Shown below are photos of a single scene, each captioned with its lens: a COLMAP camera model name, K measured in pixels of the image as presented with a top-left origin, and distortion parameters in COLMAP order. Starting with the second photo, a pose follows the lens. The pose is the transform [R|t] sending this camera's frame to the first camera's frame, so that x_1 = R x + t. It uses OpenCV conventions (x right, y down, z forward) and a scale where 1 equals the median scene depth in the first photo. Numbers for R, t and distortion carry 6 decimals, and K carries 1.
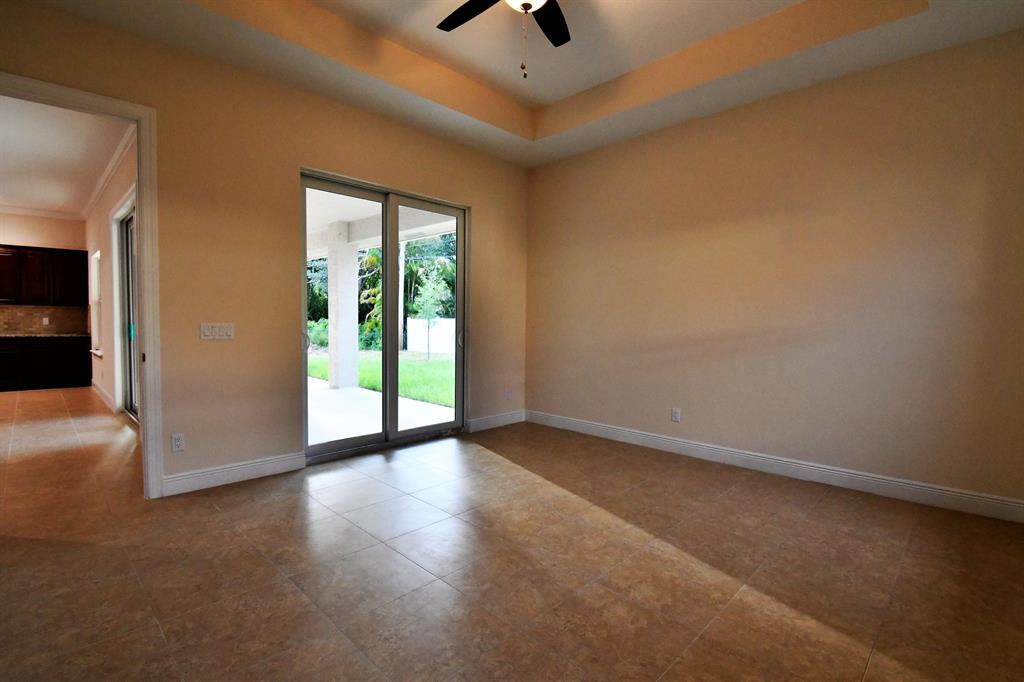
lens RADIAL K [[497.5, 0, 512.0], [0, 497.5, 341.0], [0, 0, 1]] dist [0.000311, -0.000301]
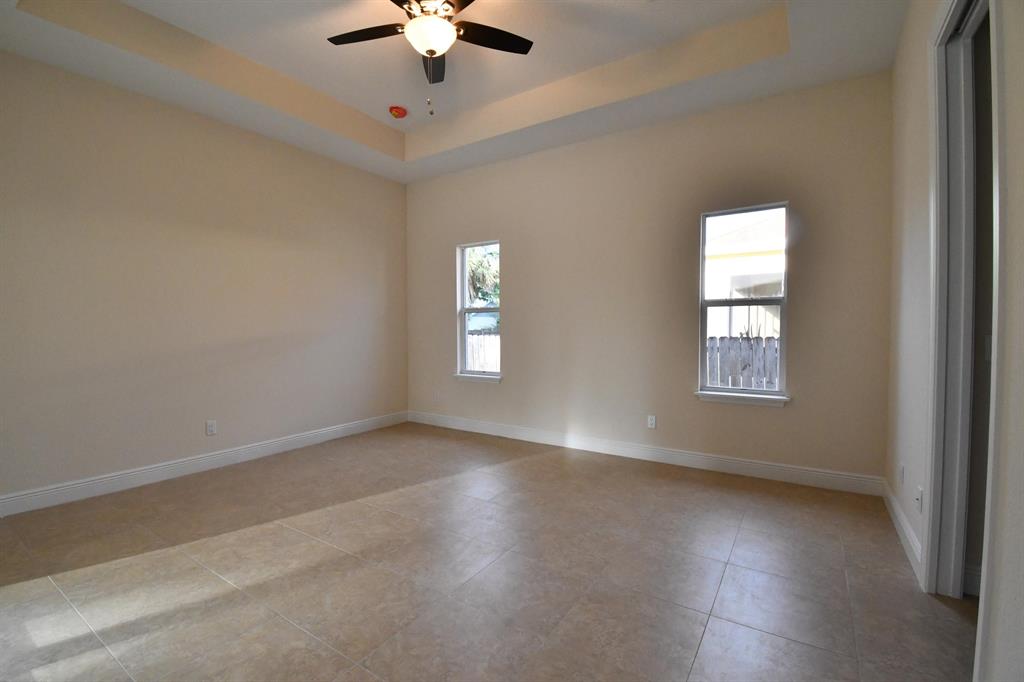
lens RADIAL K [[462.4, 0, 512.0], [0, 462.4, 341.0], [0, 0, 1]] dist [0.000207, -0.000051]
pose [[-0.234316, -0.039379, 0.971363, -0.754087], [0.036167, 0.998134, 0.049189, -0.039589], [-0.971487, 0.046657, -0.232455, 0.782483]]
